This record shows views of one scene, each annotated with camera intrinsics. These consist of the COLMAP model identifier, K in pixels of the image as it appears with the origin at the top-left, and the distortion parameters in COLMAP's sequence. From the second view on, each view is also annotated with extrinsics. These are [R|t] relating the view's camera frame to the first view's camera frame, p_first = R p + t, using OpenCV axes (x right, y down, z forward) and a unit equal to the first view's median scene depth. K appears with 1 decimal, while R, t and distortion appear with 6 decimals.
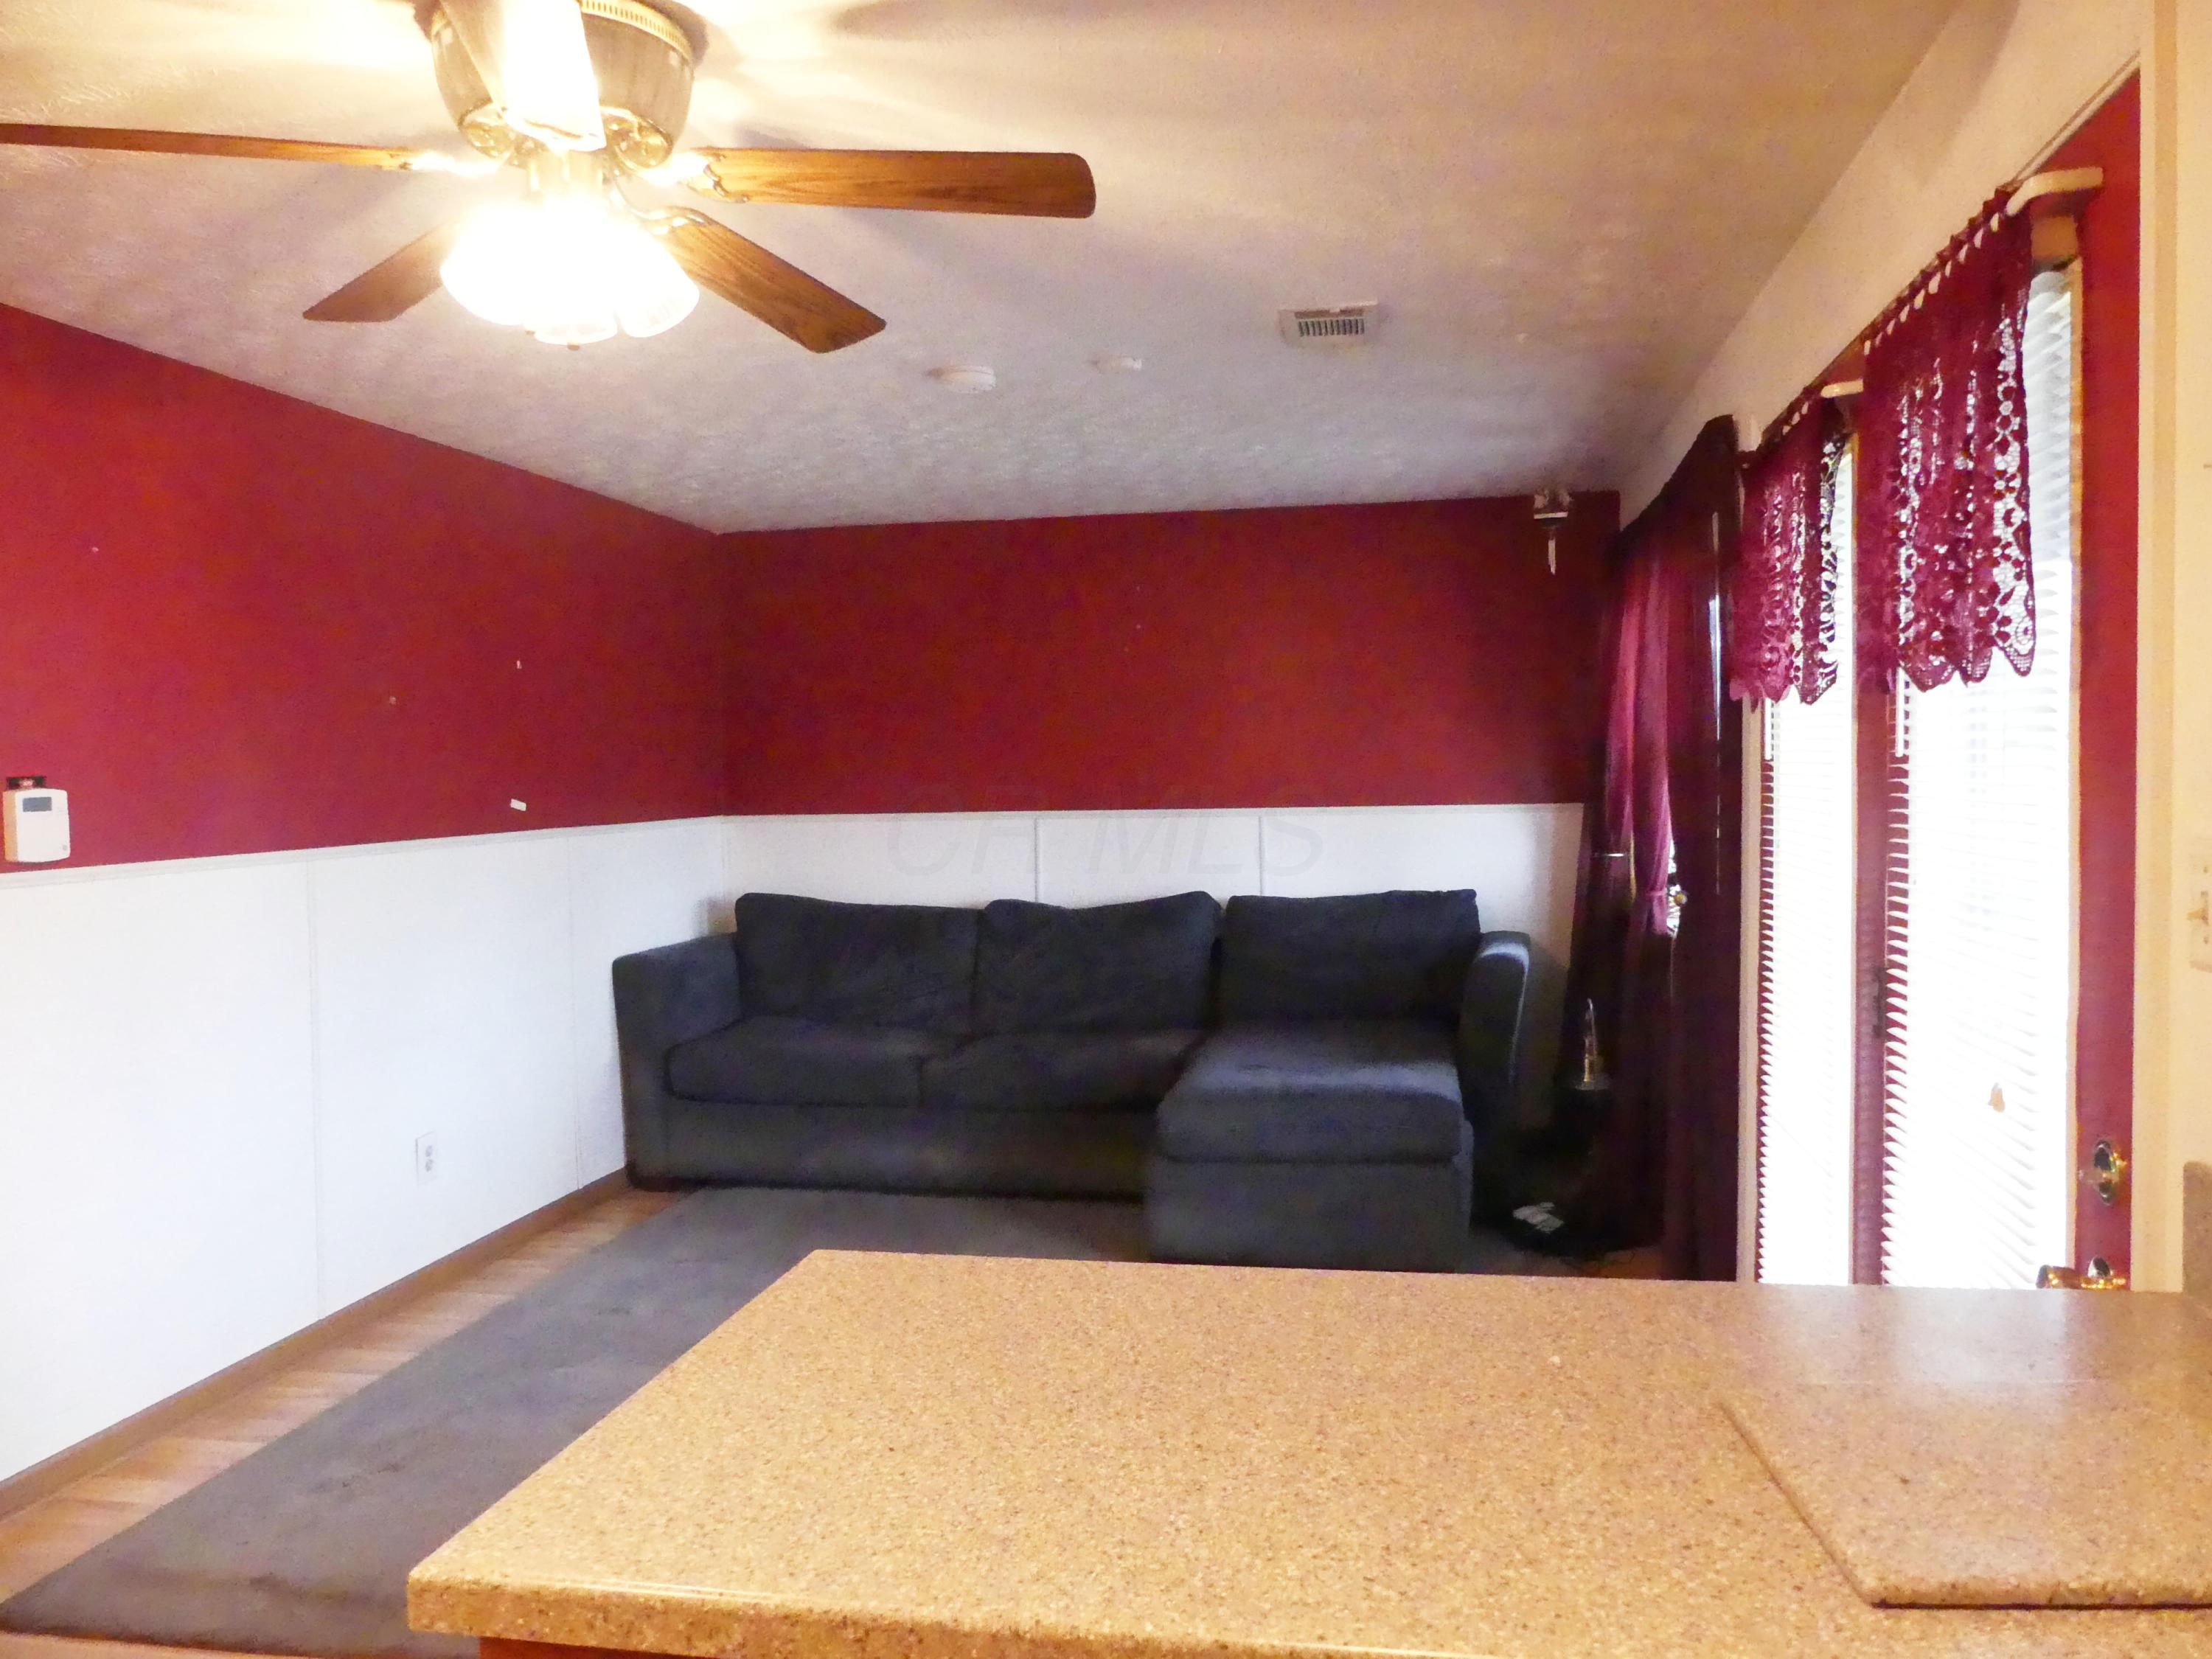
lens RADIAL K [[1687.4, 0, 1116.6], [0, 1687.4, 835.5], [0, 0, 1]] dist [-0.005677, -0.006637]
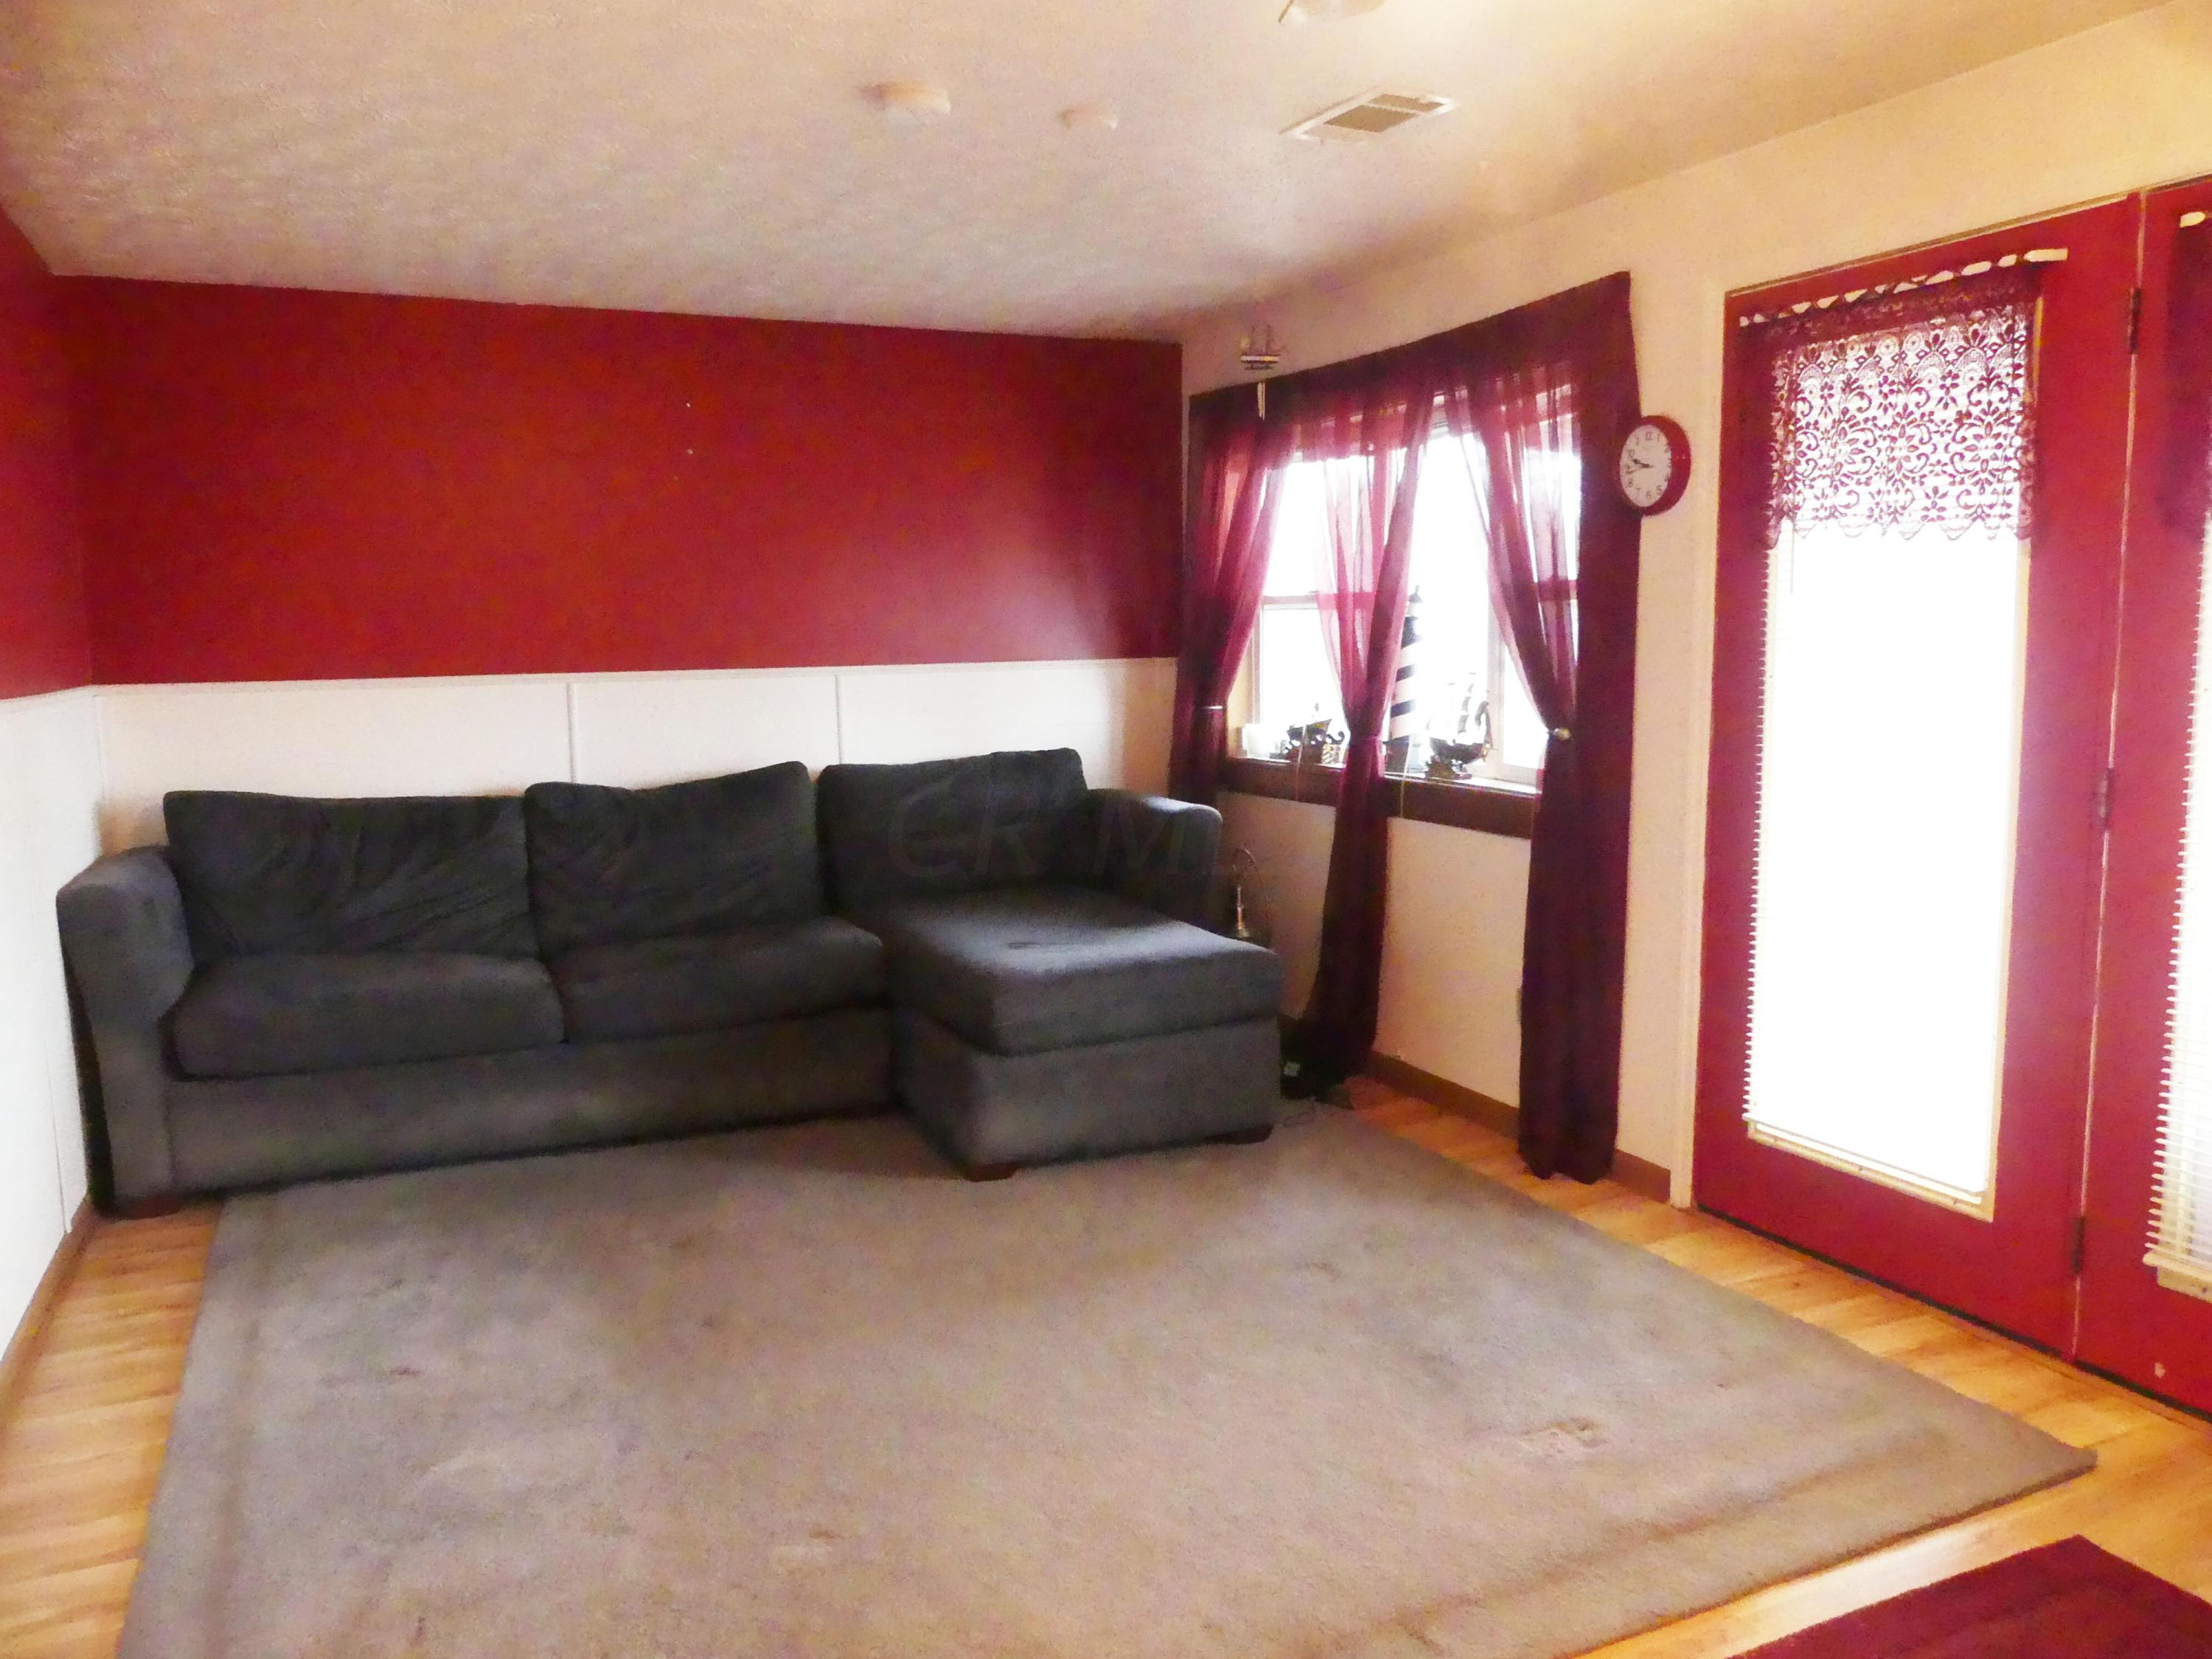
lens RADIAL K [[1687.4, 0, 1105.2], [0, 1687.4, 828.3], [0, 0, 1]] dist [-0.005677, -0.006637]
pose [[0.812982, -0.060581, 0.579129, -0.335949], [0.022147, 0.997071, 0.073211, 0.007612], [-0.581868, -0.046693, 0.811942, 0.201675]]
